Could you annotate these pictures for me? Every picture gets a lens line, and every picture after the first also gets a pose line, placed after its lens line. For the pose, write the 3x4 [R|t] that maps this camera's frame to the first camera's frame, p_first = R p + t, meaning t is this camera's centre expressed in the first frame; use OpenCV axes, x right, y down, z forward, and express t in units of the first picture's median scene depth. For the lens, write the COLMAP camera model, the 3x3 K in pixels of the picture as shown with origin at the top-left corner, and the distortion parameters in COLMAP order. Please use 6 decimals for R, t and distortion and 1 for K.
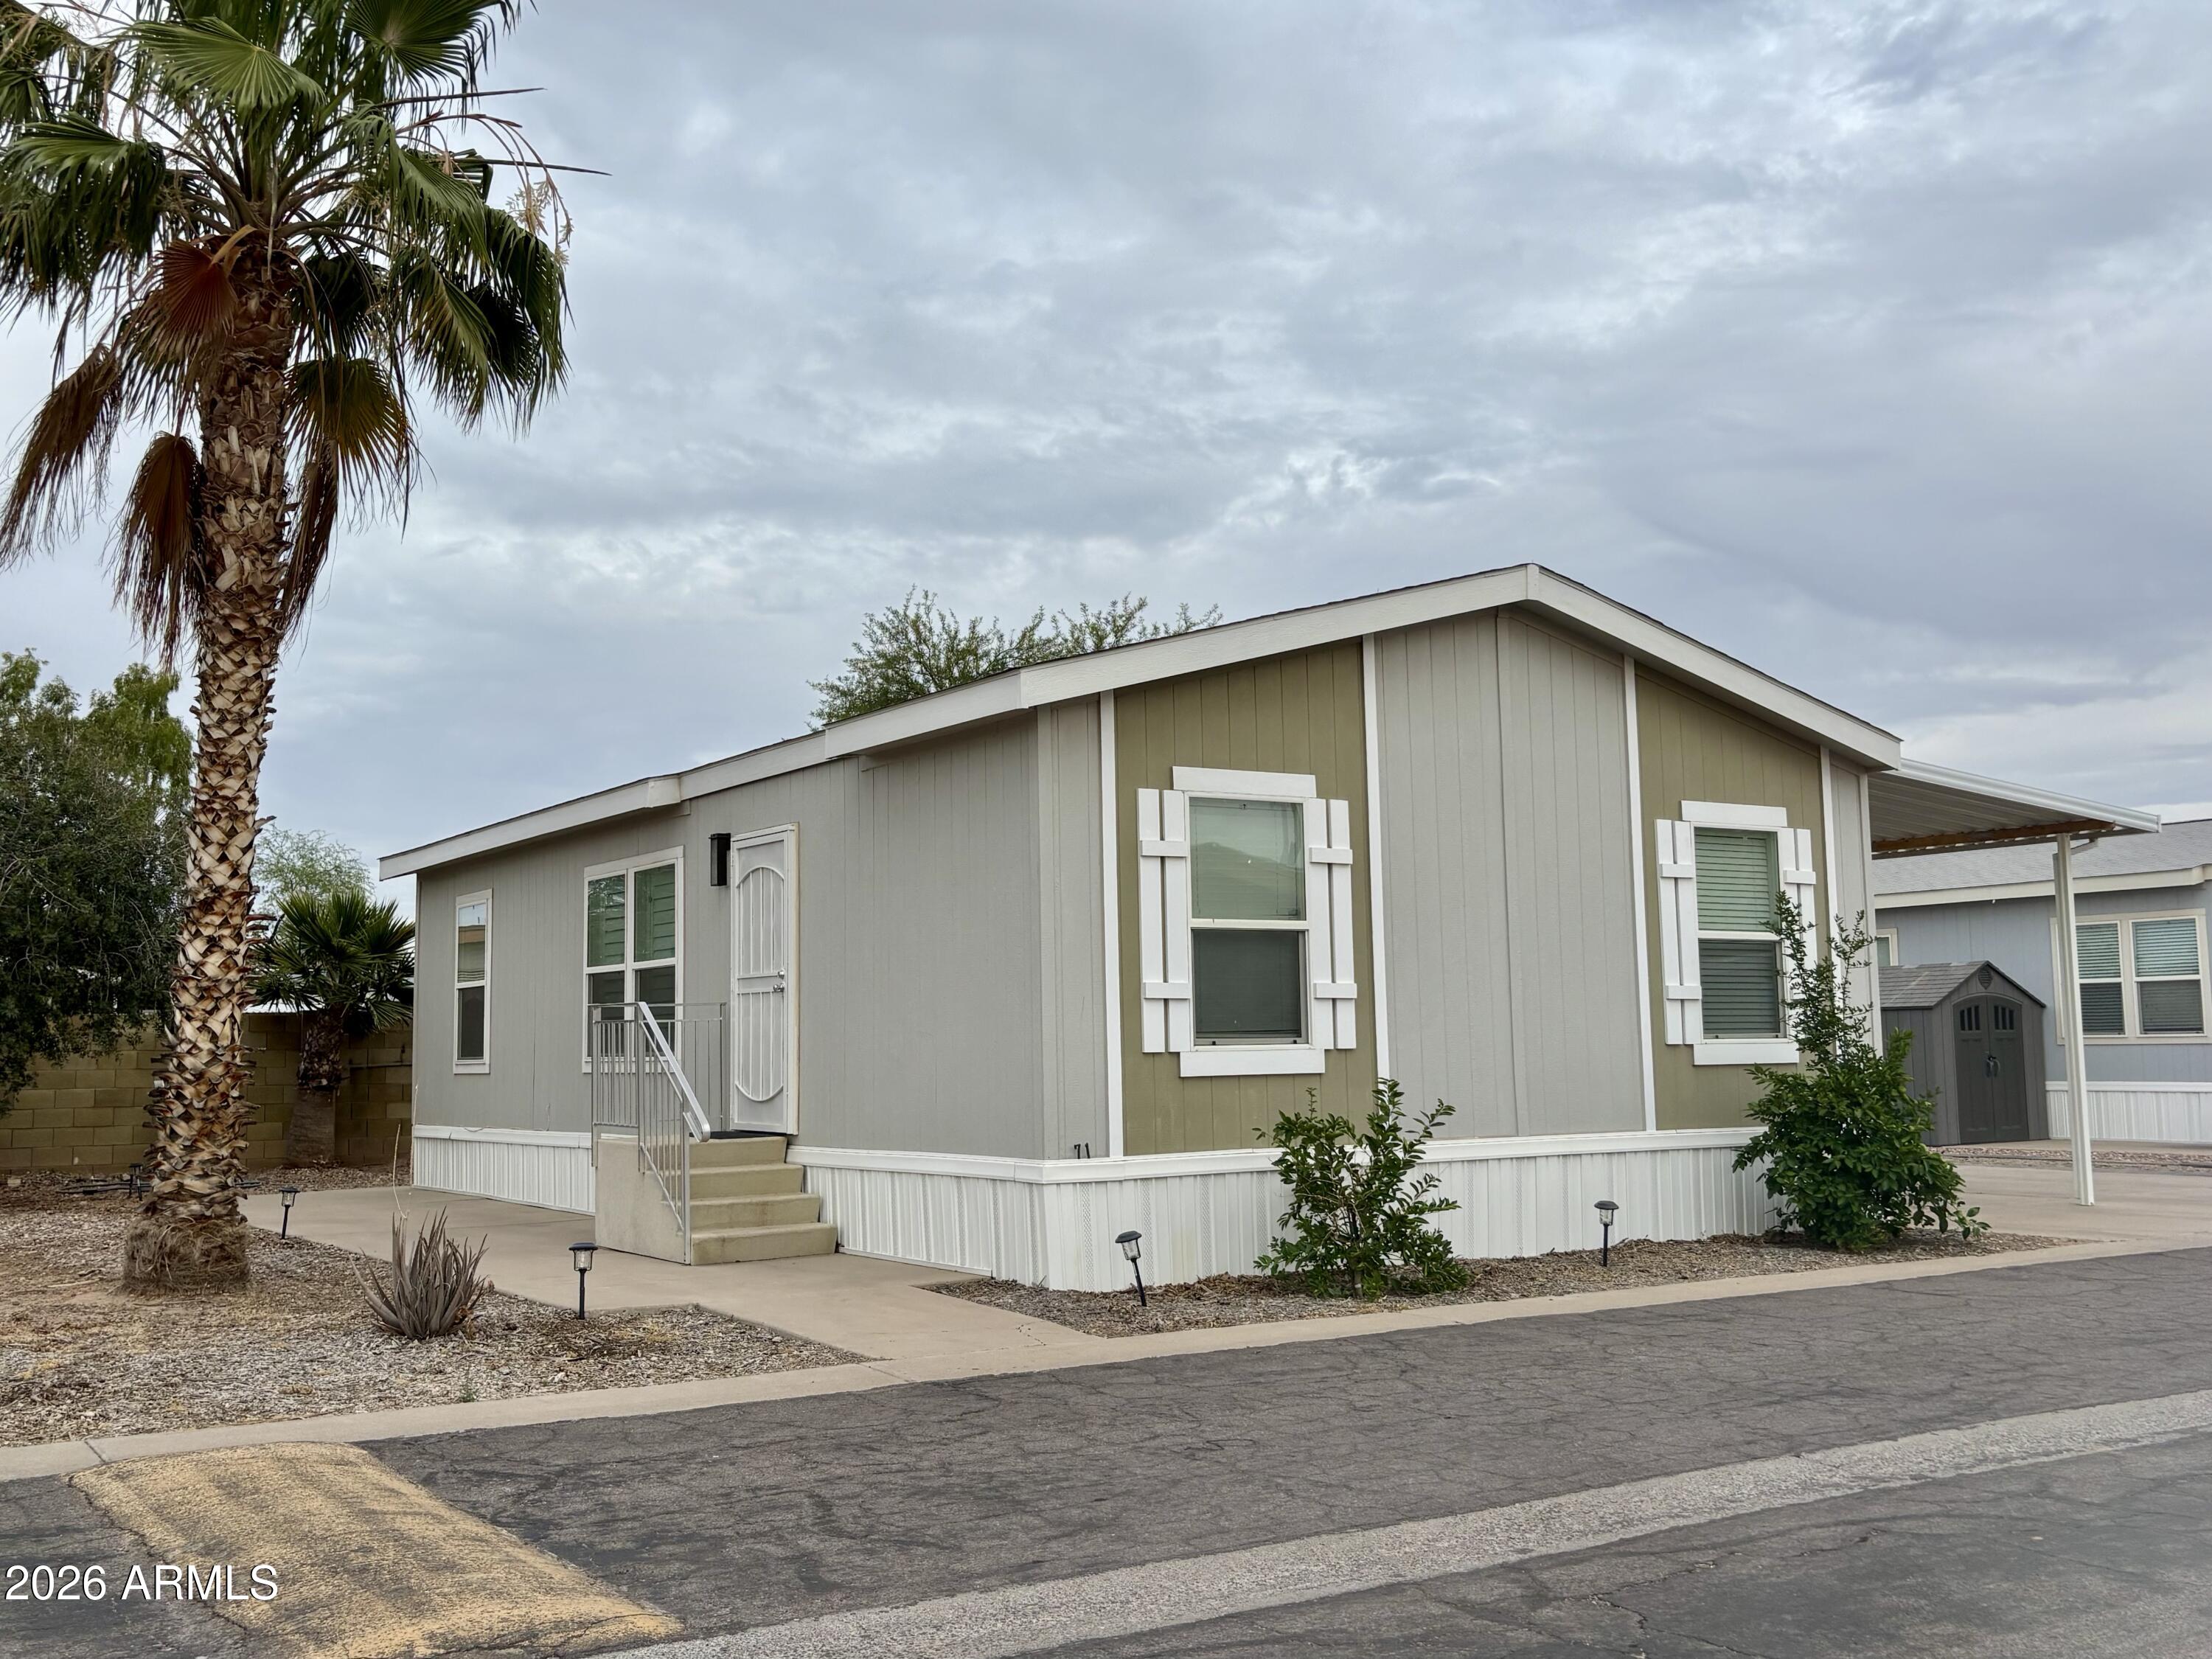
lens RADIAL K [[2136.4, 0, 1101.2], [0, 2136.4, 812.1], [0, 0, 1]] dist [0.090409, -0.296170]
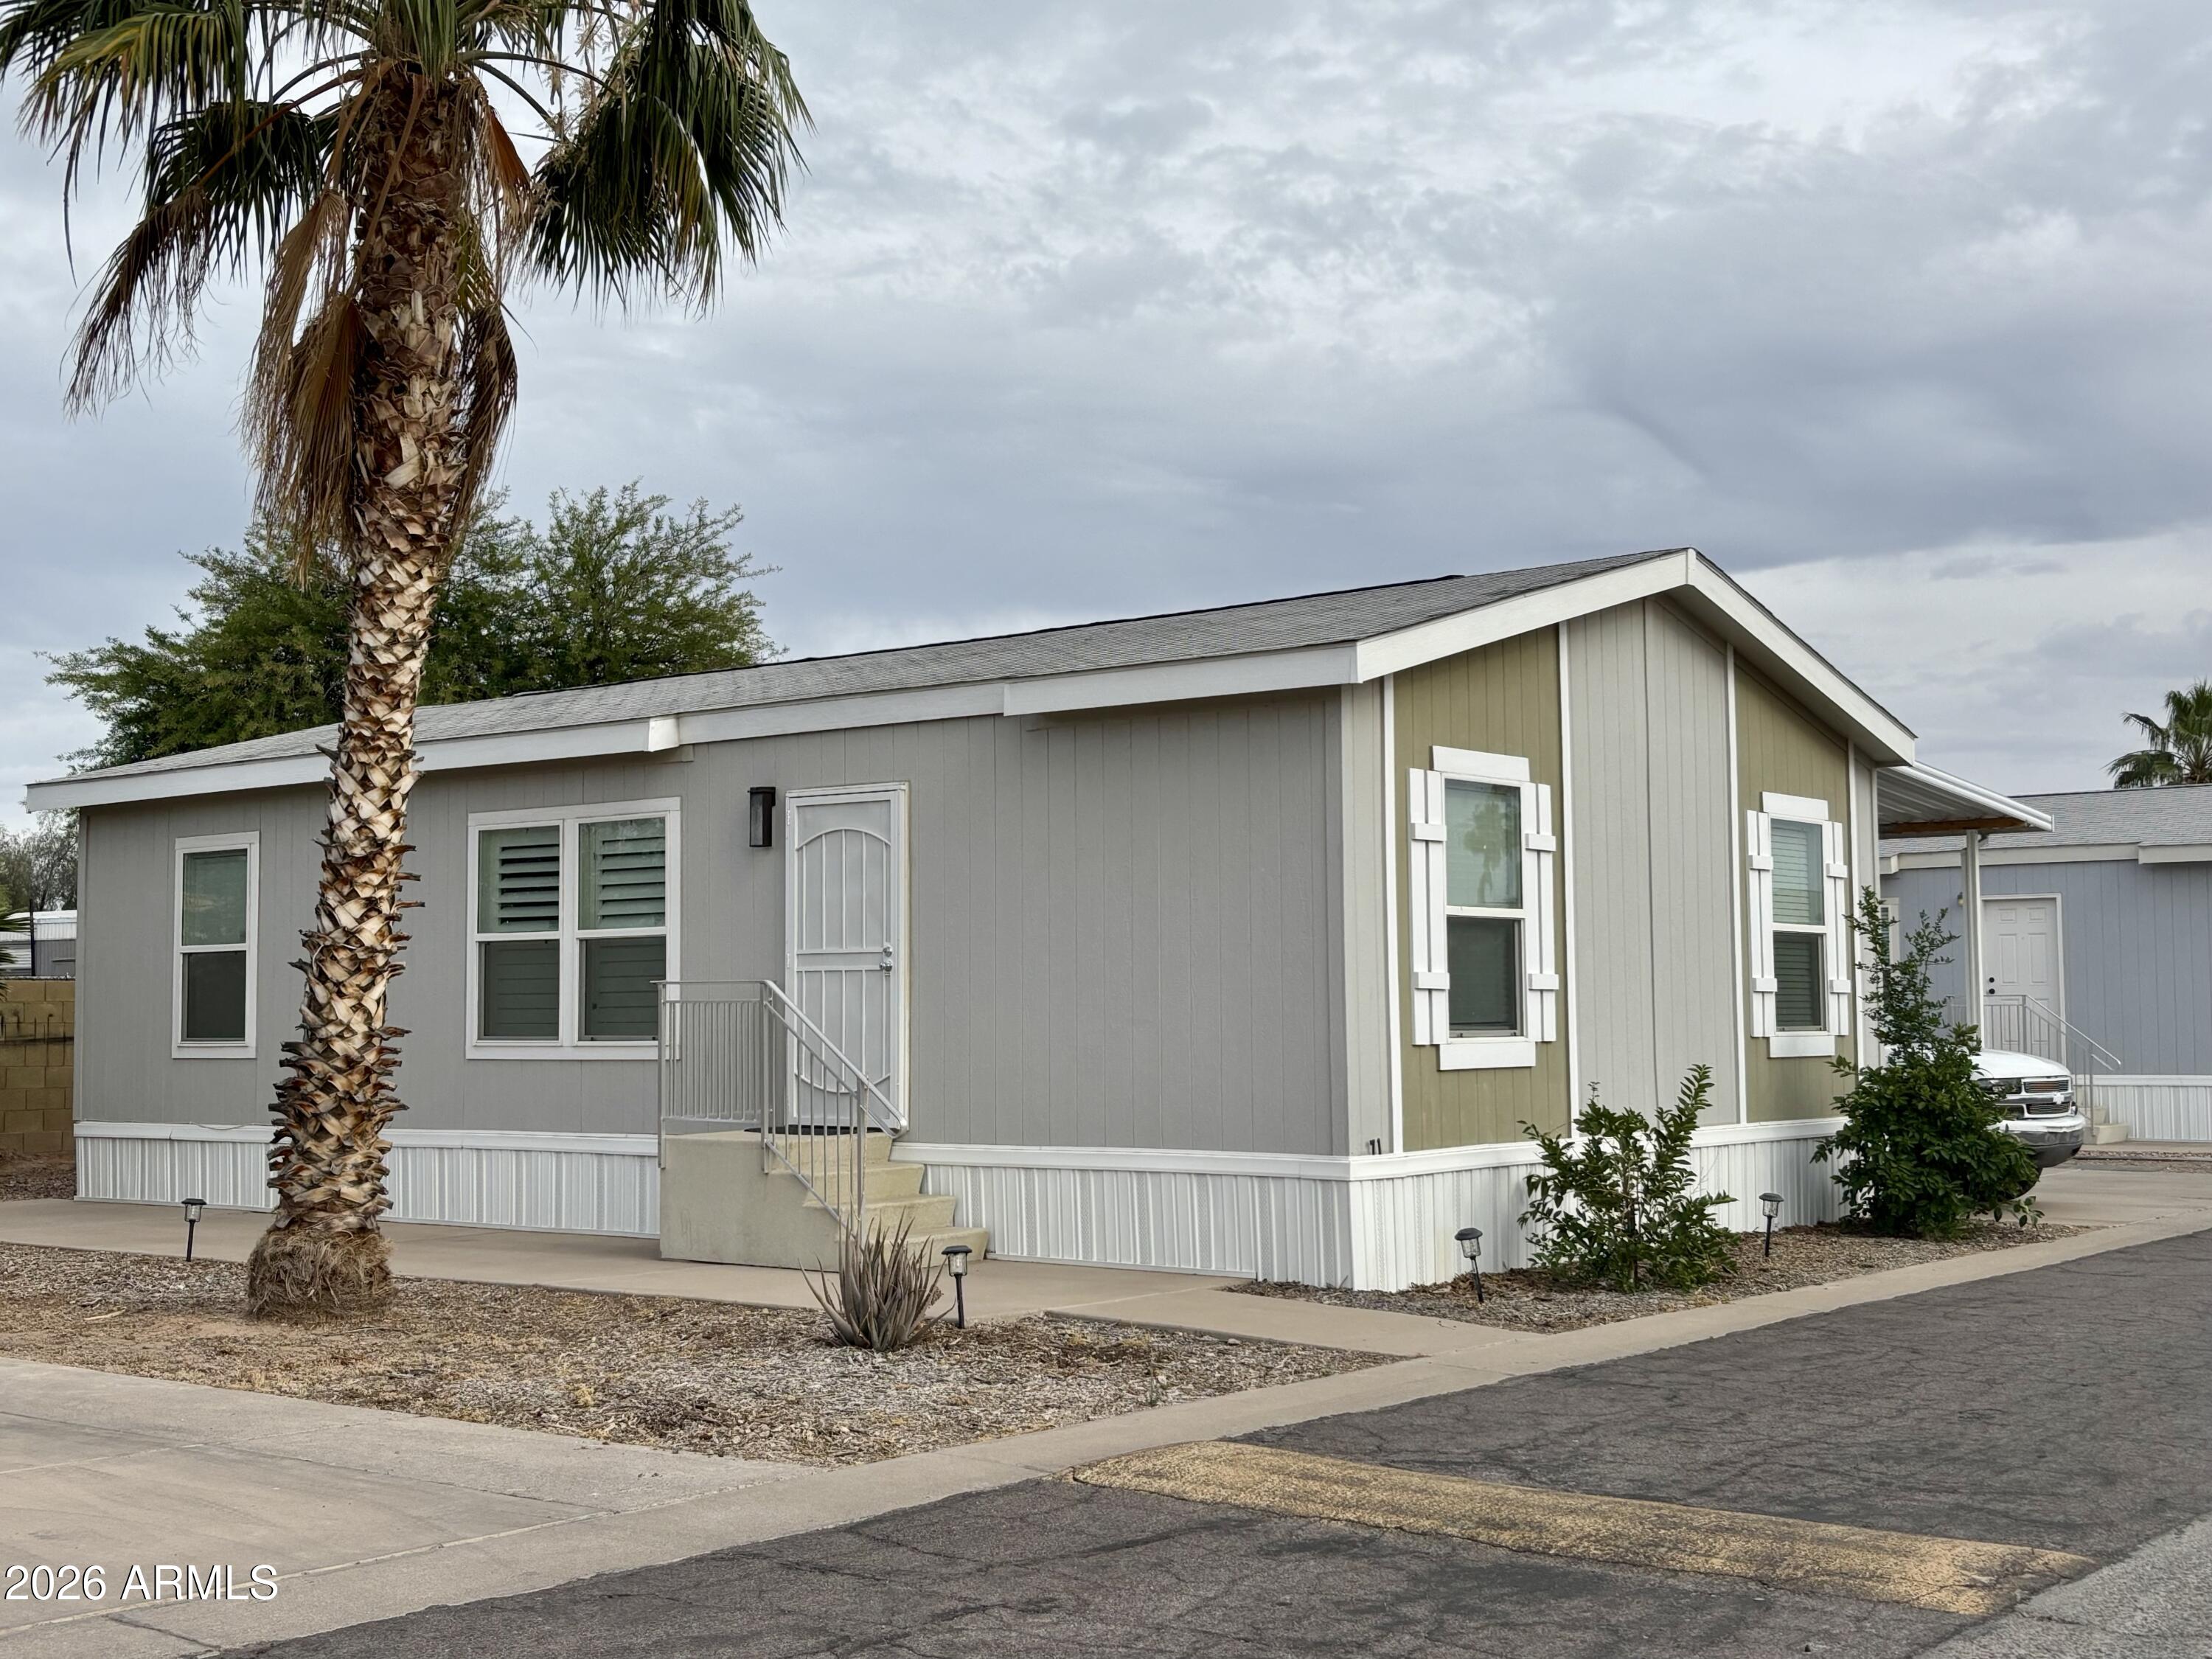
lens RADIAL K [[2669.3, 0, 1106.0], [0, 2669.3, 829.5], [0, 0, 1]] dist [0.012991, 0.010524]
pose [[0.947589, 0.032138, 0.317870, -0.472715], [-0.043451, 0.998647, 0.028564, -0.011475], [-0.316522, -0.040879, 0.947704, -0.081101]]
